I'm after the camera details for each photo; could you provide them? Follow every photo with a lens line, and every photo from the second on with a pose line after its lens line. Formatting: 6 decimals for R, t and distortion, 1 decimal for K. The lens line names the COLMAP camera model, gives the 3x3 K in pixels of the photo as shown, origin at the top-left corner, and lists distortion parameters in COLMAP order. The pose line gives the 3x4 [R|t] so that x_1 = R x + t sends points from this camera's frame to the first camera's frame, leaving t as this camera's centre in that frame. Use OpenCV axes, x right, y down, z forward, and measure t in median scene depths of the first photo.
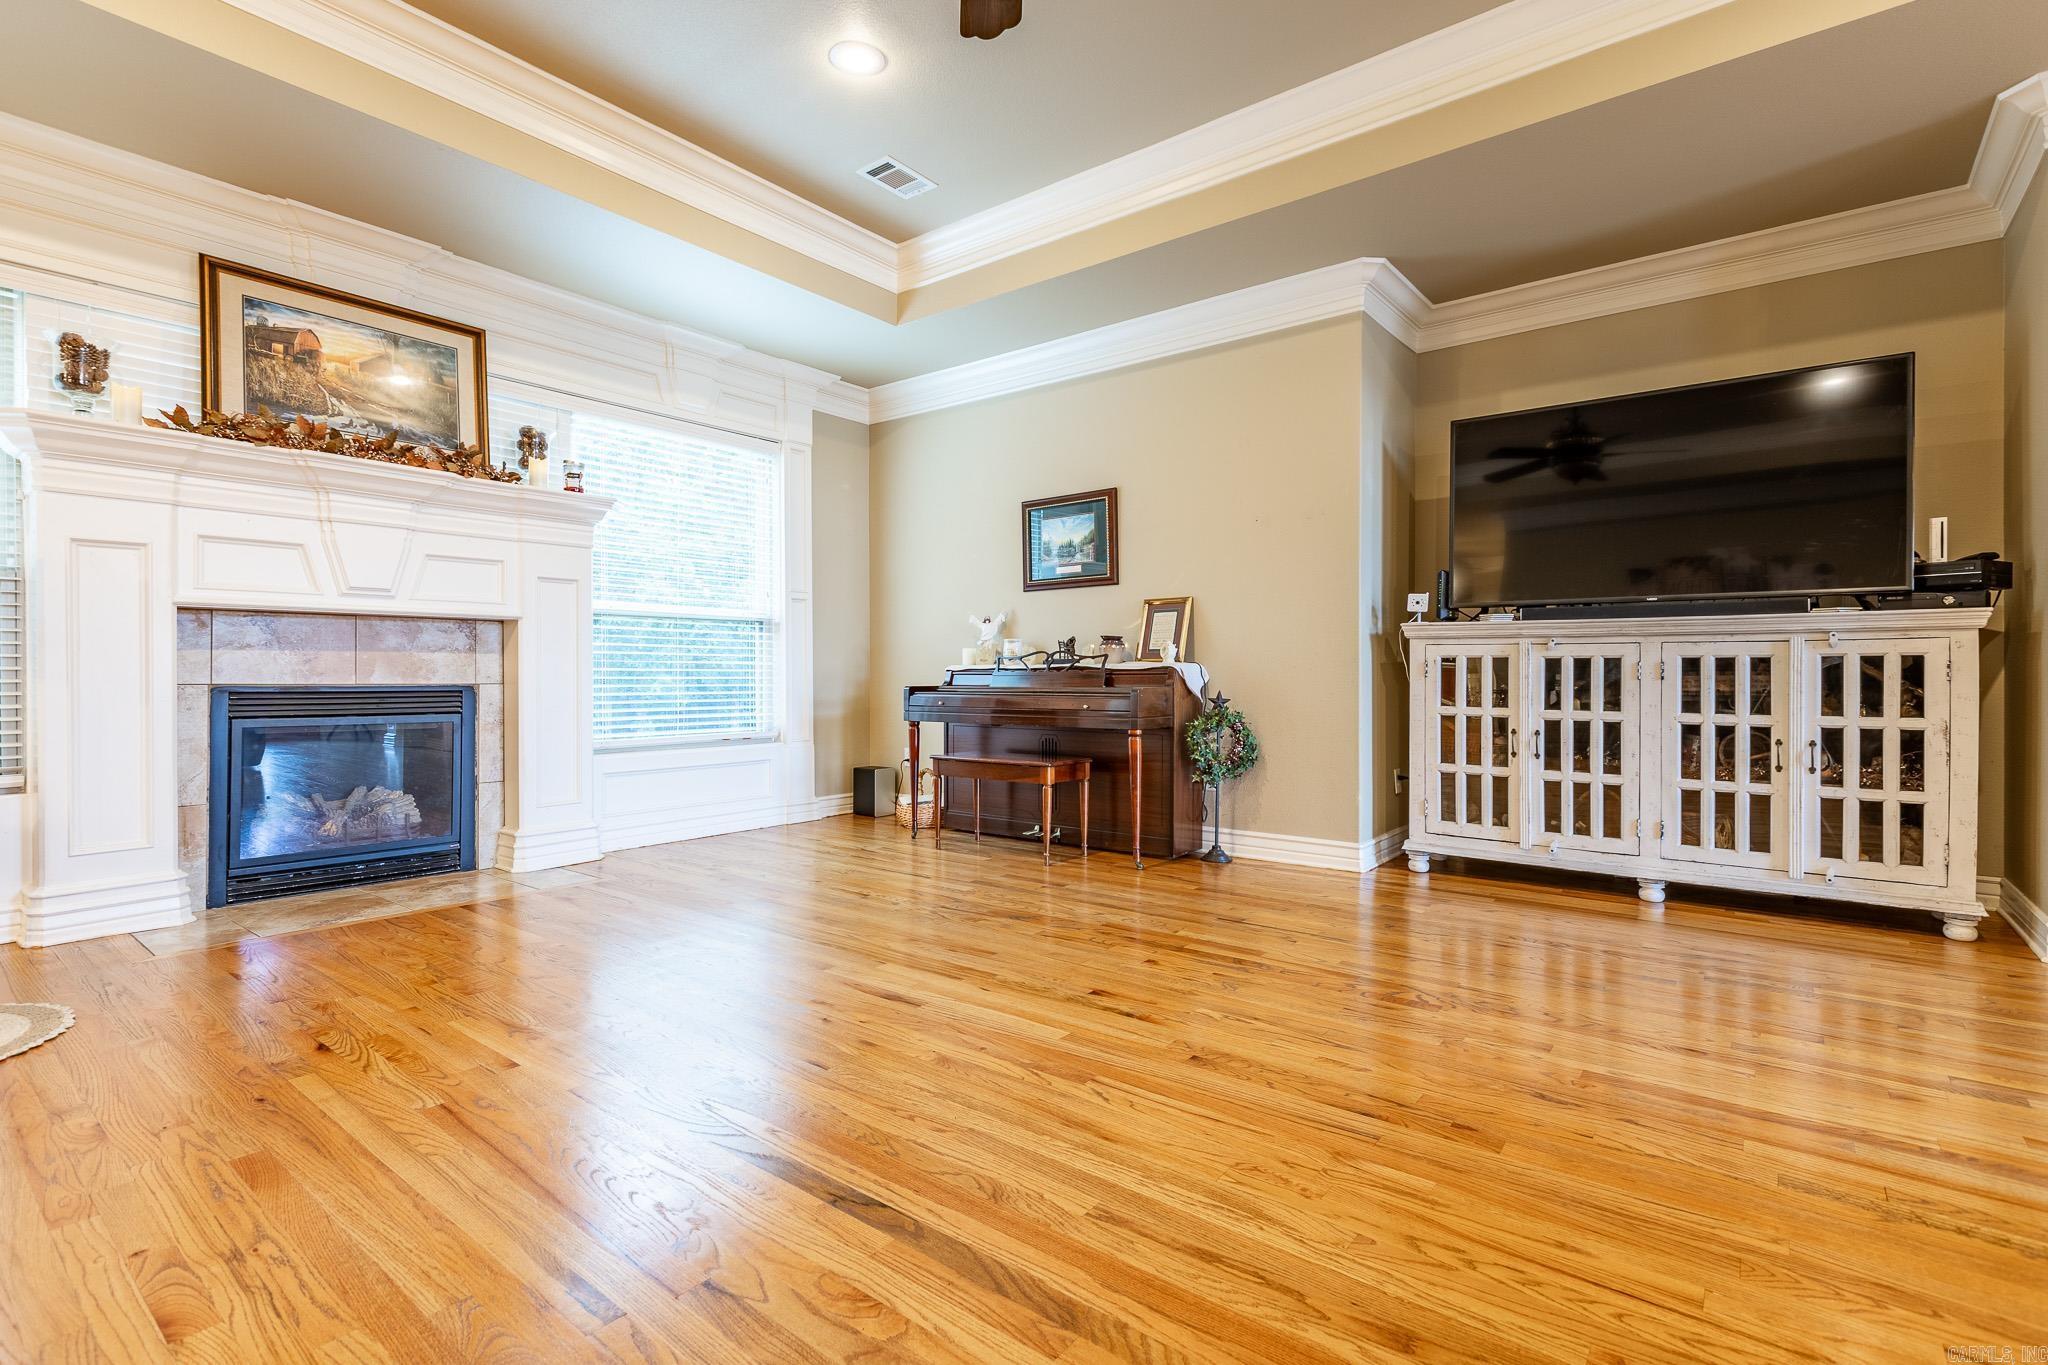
lens RADIAL K [[926.5, 0, 1024.1], [0, 926.5, 679.0], [0, 0, 1]] dist [-0.003106, -0.000039]
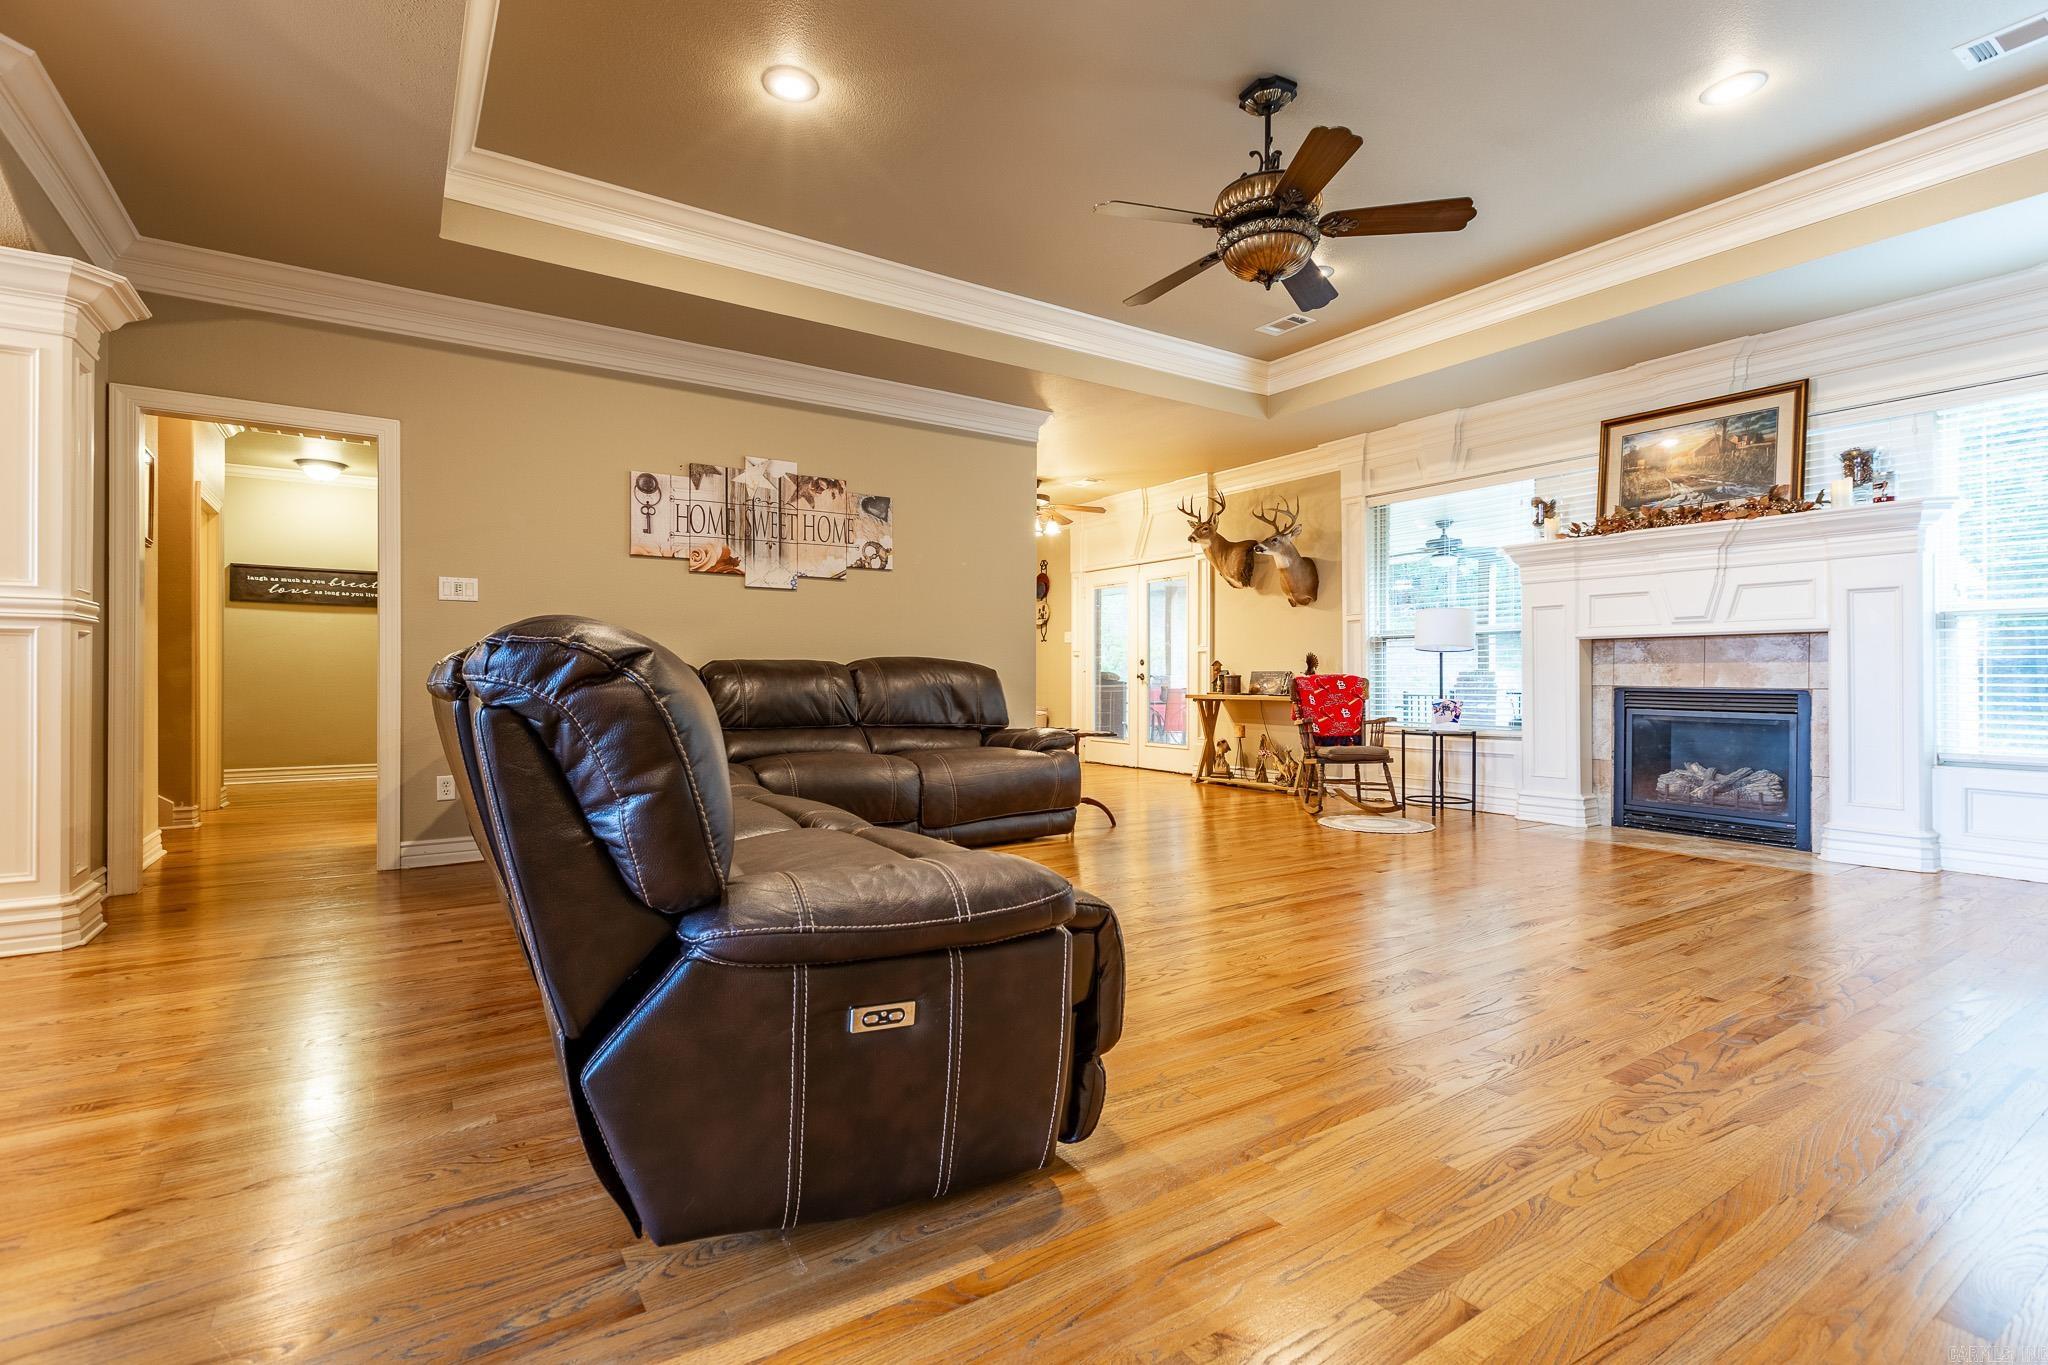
lens RADIAL K [[926.5, 0, 1011.1], [0, 926.5, 673.7], [0, 0, 1]] dist [-0.003106, -0.000039]
pose [[-0.302205, -0.007902, -0.953210, 0.861948], [0.000013, 0.999966, -0.008294, -0.002953], [0.953243, -0.002519, -0.302195, 0.445210]]
